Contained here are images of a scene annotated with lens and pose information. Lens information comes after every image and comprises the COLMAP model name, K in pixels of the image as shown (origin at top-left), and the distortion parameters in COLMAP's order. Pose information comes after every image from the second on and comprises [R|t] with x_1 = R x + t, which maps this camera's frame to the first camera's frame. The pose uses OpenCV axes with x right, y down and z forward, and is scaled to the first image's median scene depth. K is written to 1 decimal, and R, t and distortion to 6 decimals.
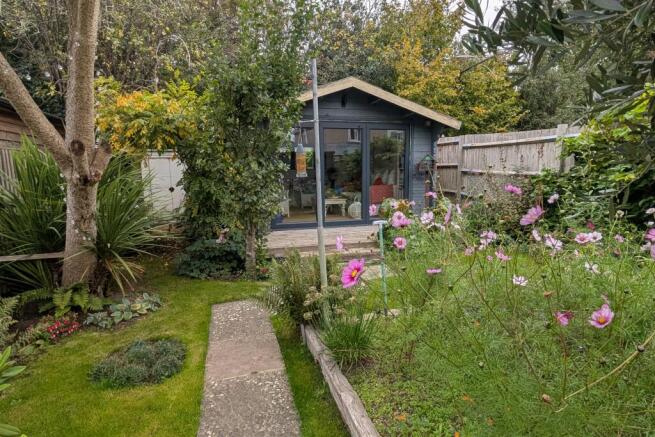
lens RADIAL K [[339.0, 0, 328.0], [0, 339.0, 218.0], [0, 0, 1]] dist [0.021410, -0.000134]
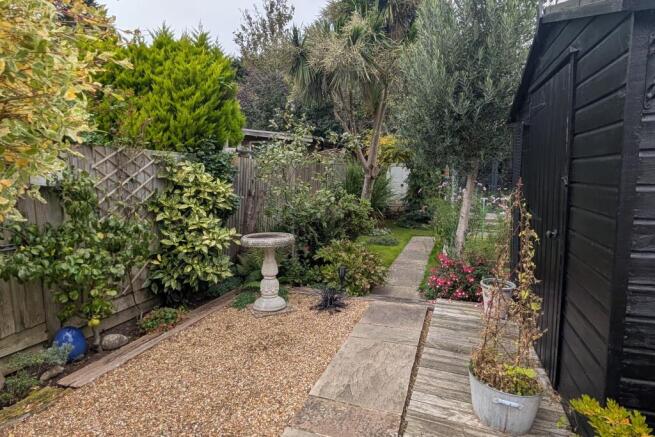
lens RADIAL K [[339.0, 0, 328.8], [0, 339.0, 214.3], [0, 0, 1]] dist [0.021410, -0.000134]
pose [[0.793121, 0.072203, -0.604770, 0.380816], [-0.085436, 0.996320, 0.006906, 0.105467], [0.603043, 0.046192, 0.796370, -0.749238]]
